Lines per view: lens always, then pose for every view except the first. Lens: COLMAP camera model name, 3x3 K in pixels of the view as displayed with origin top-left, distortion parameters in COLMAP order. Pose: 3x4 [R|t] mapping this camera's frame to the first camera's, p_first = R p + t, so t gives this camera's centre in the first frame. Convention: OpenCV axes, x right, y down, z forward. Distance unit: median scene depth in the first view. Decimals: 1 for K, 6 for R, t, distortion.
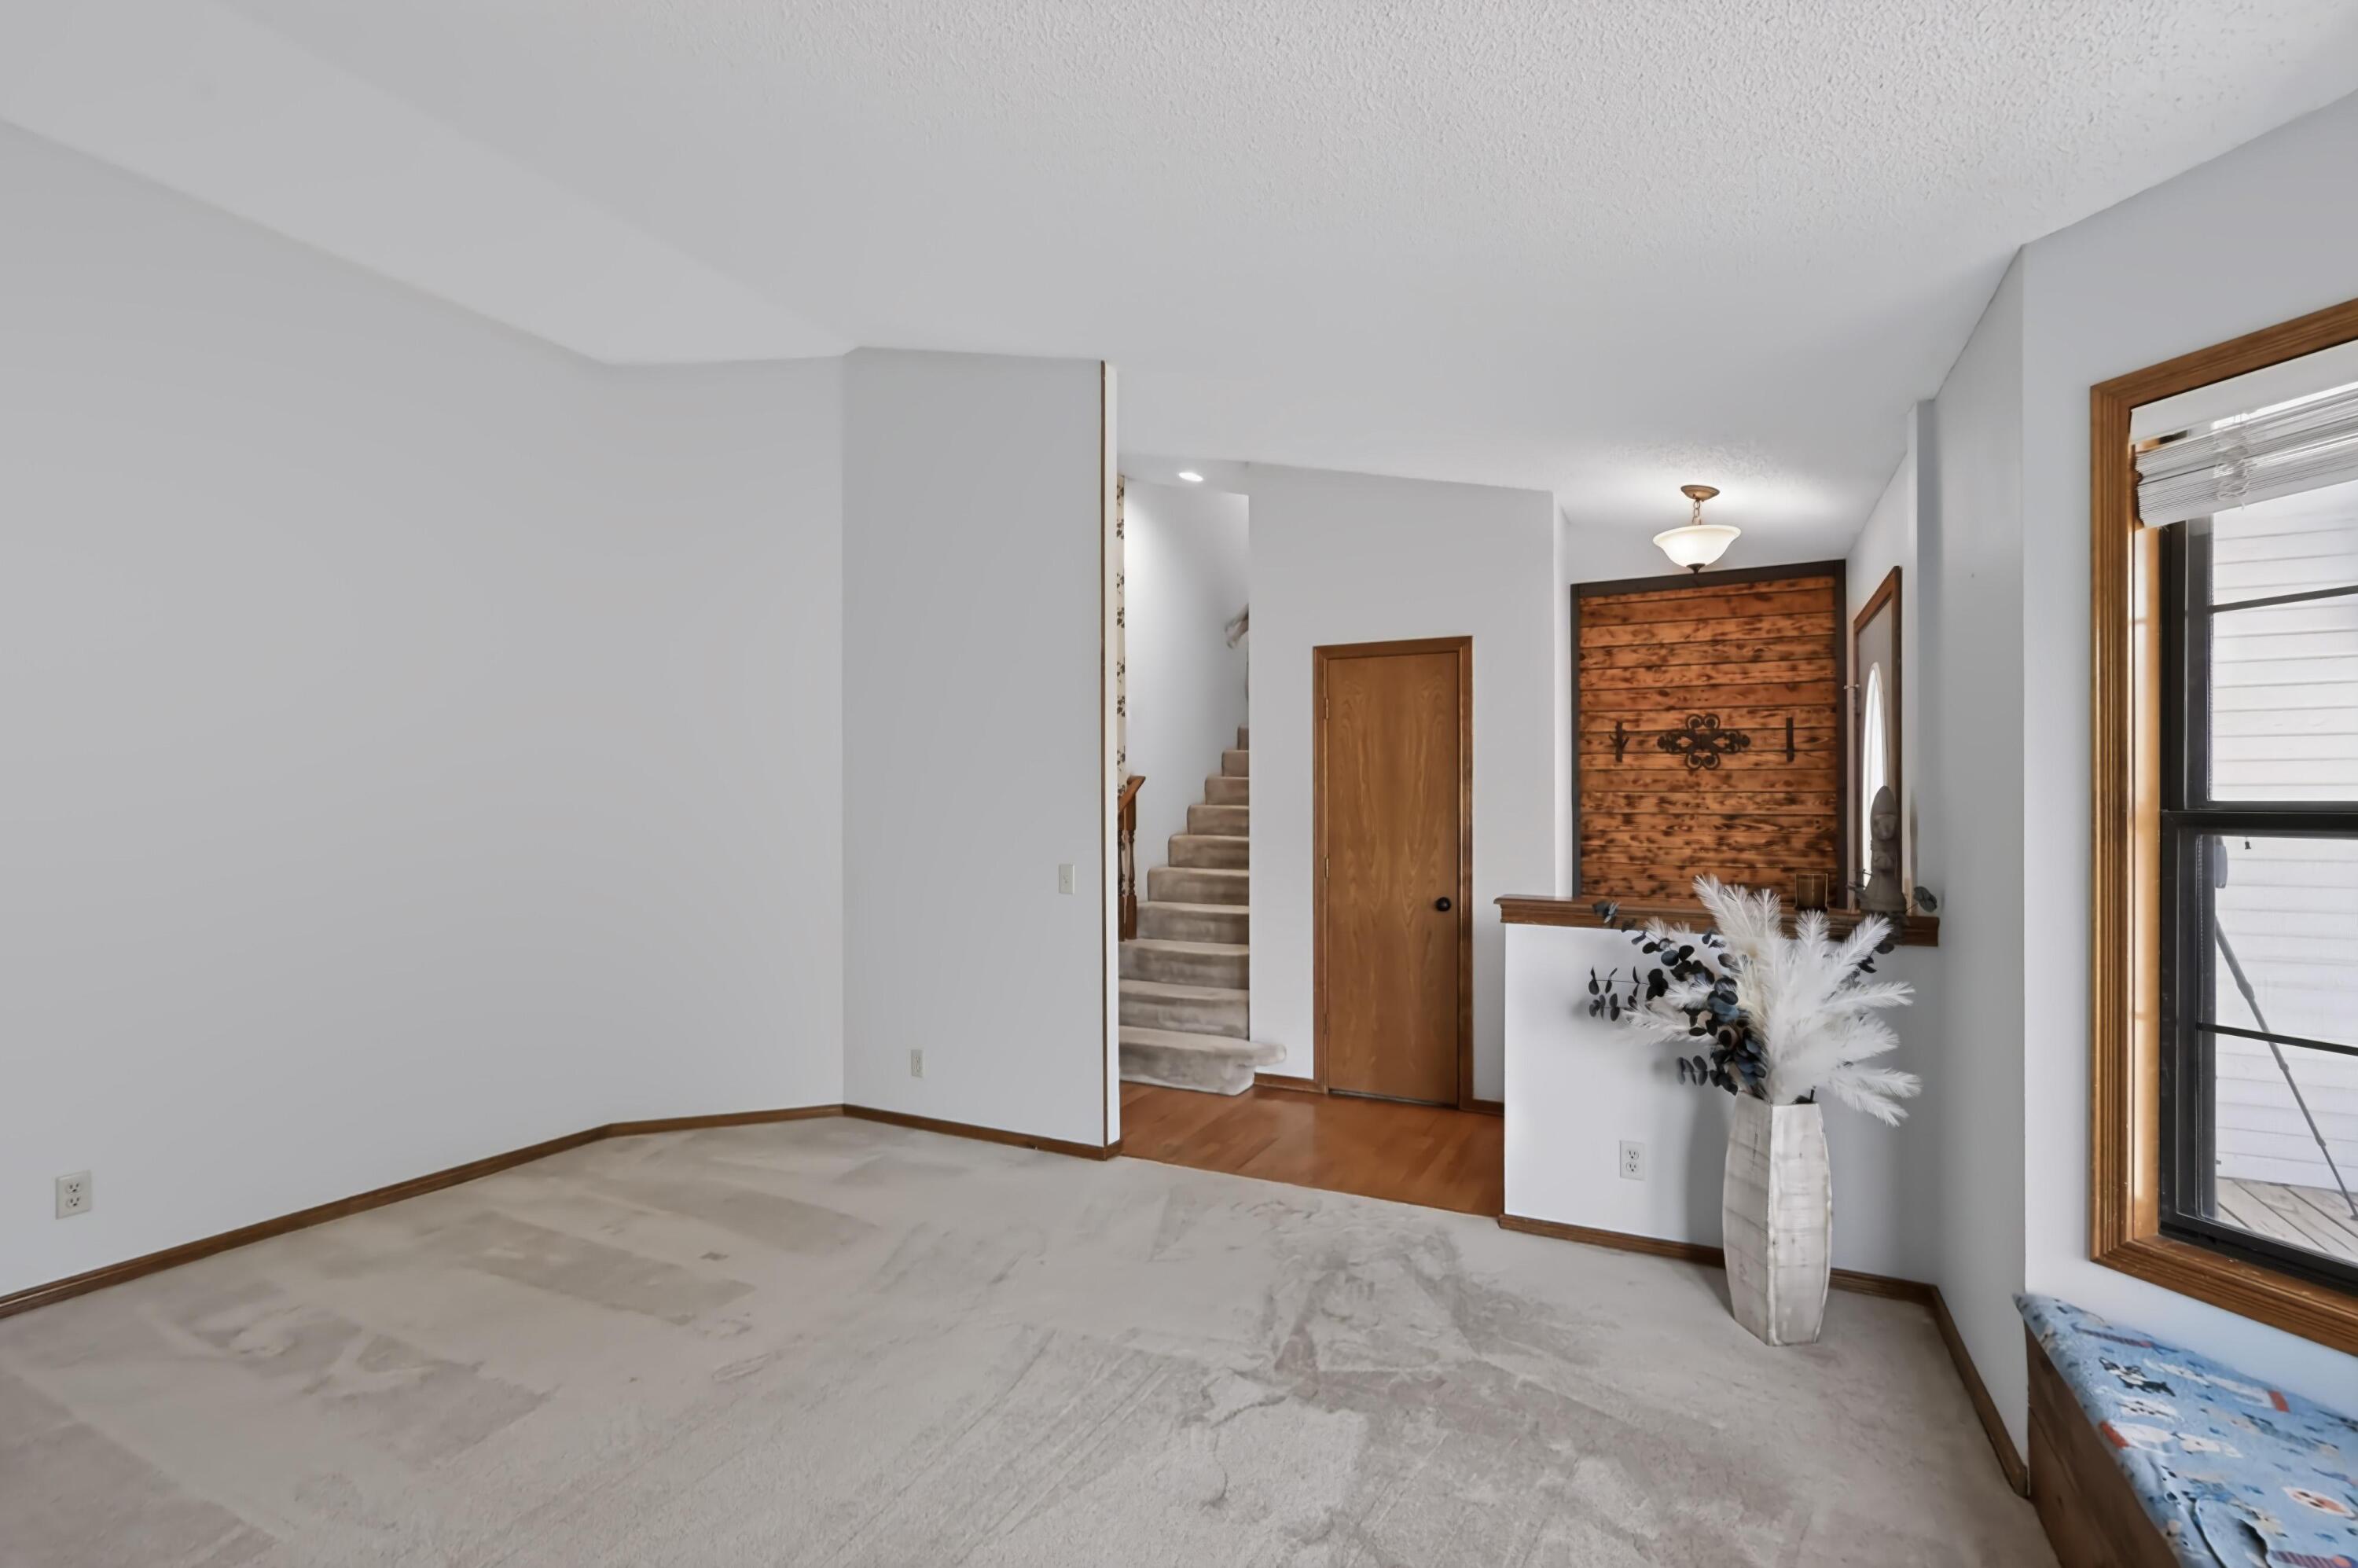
lens RADIAL K [[1042.1, 0, 1179.0], [0, 1042.1, 784.0], [0, 0, 1]] dist [-0.000582, 0.000014]
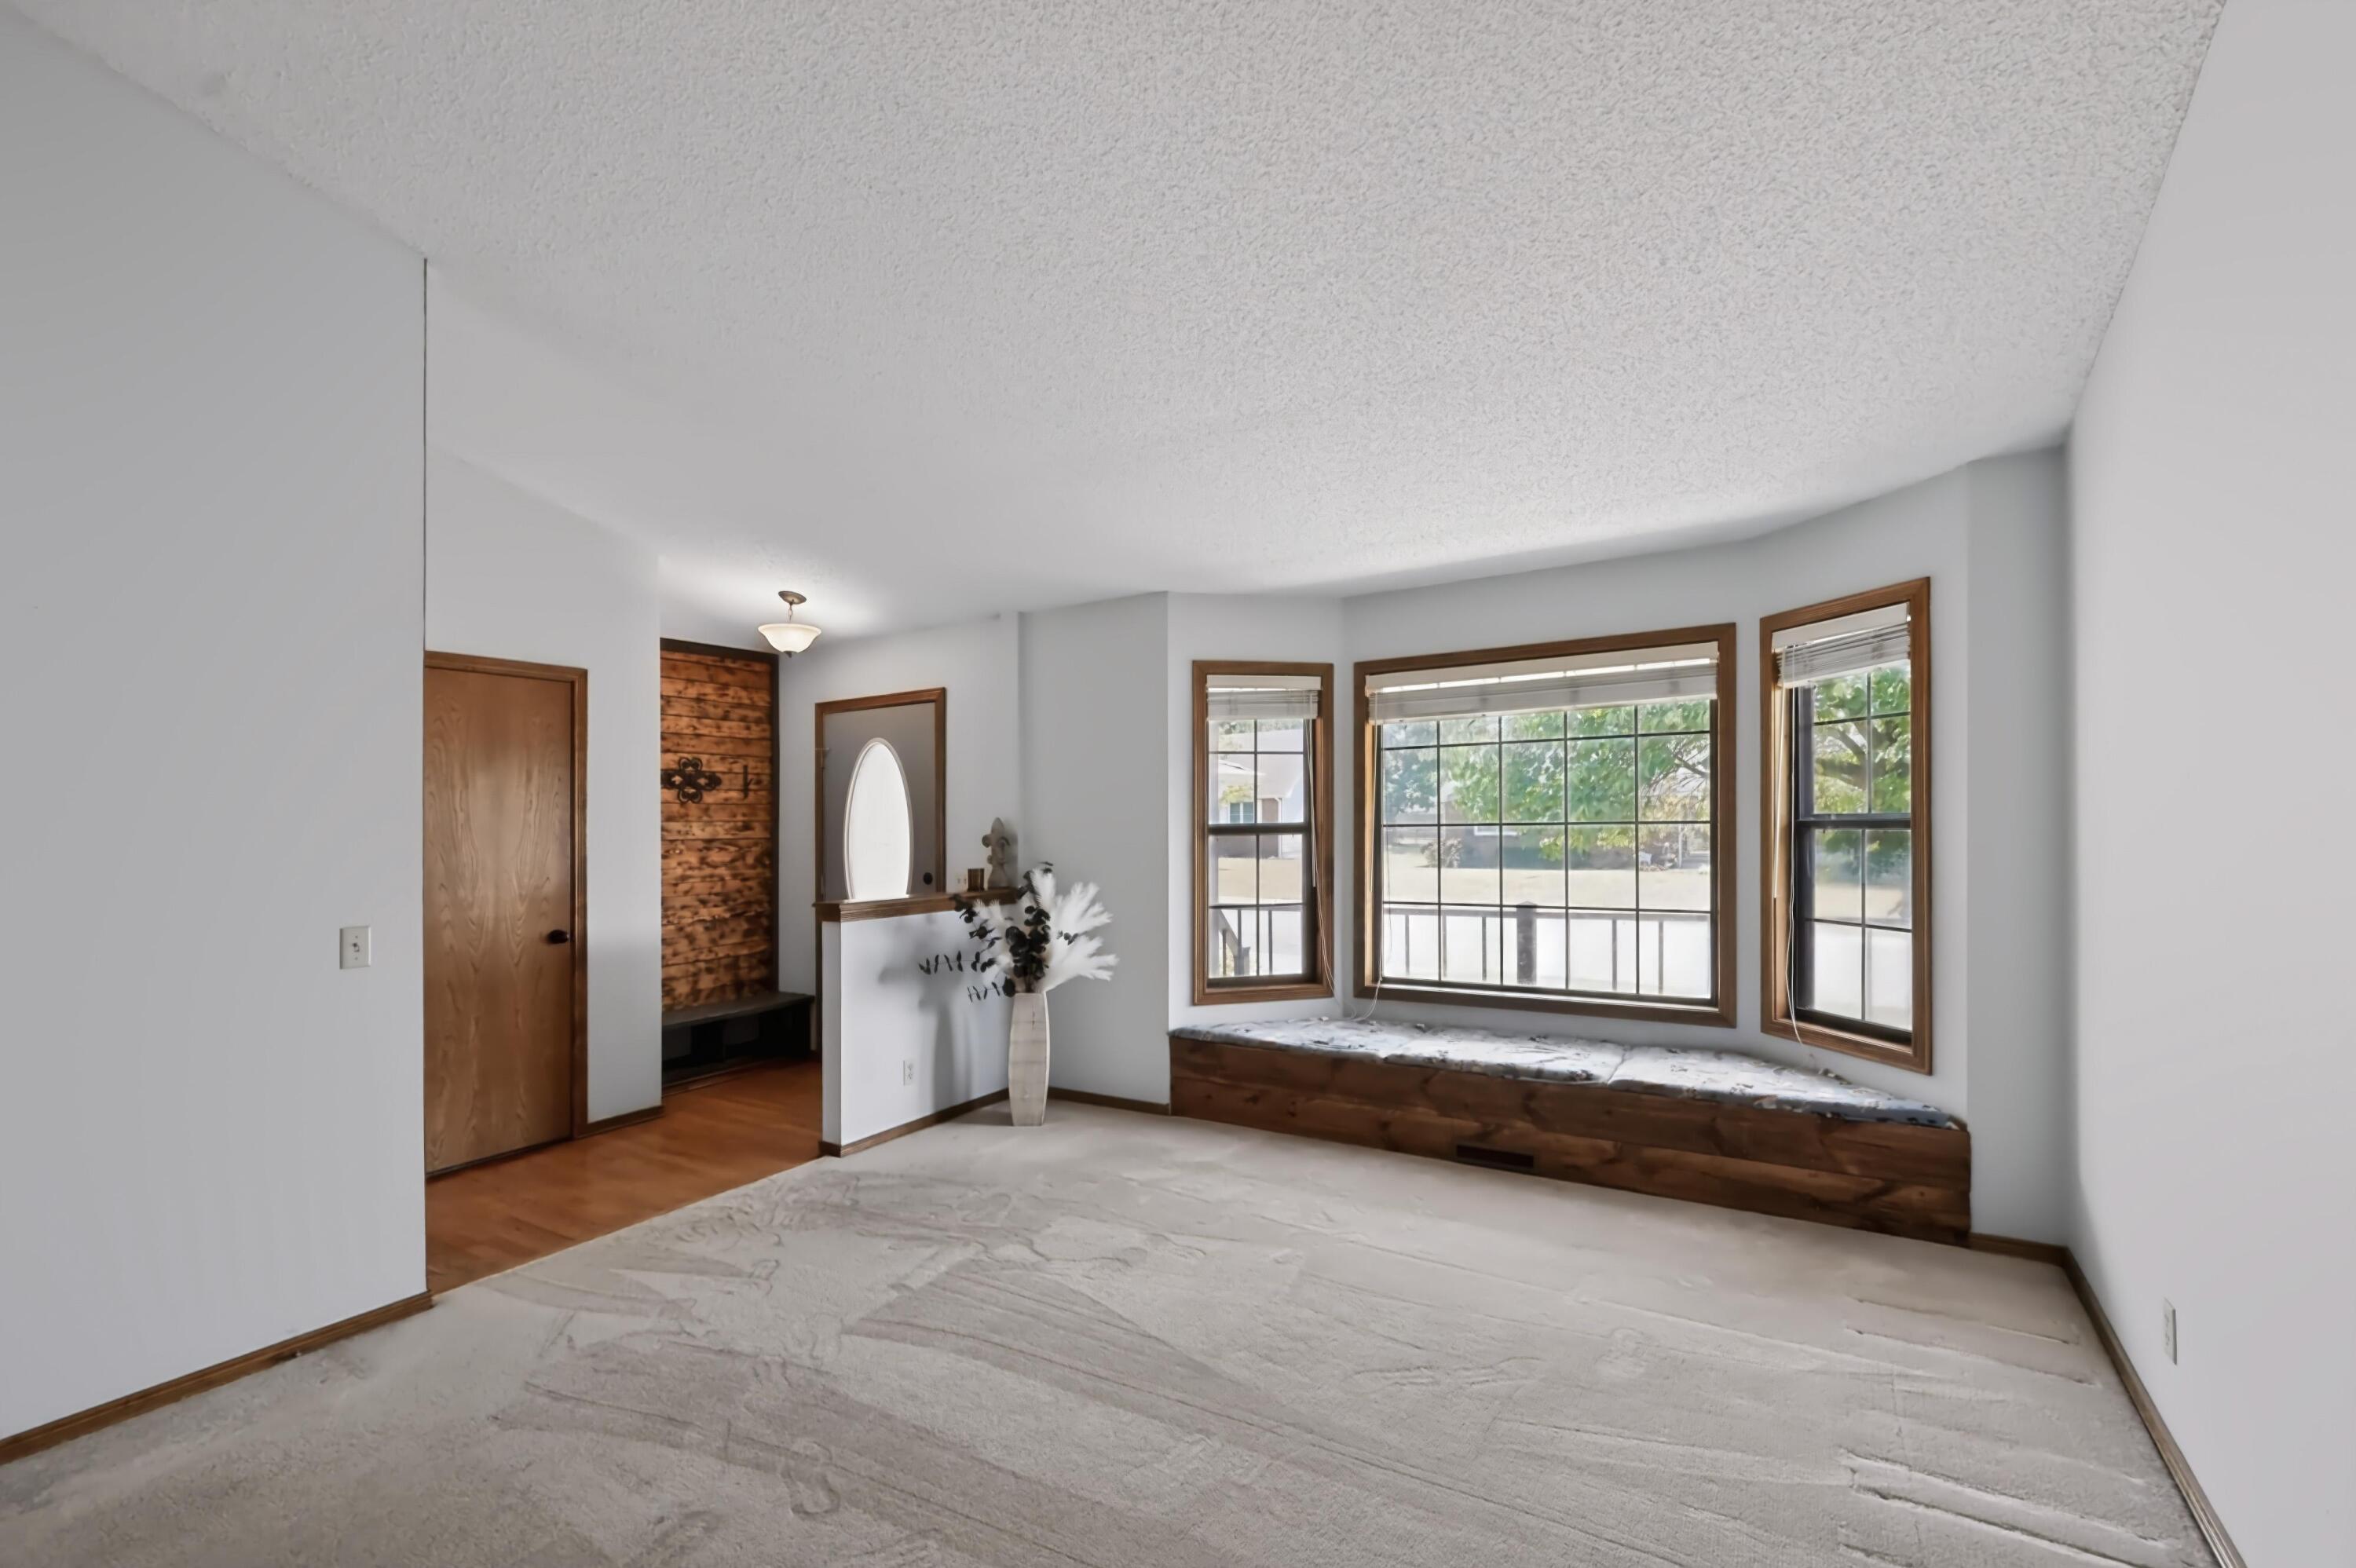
lens RADIAL K [[1027.5, 0, 1179.0], [0, 1027.5, 808.6], [0, 0, 1]] dist [0.000974, 0.000134]
pose [[0.089627, 0.007647, 0.995946, -0.660551], [-0.005015, 0.999961, -0.007227, -0.001444], [-0.995963, -0.004347, 0.089662, 0.329360]]
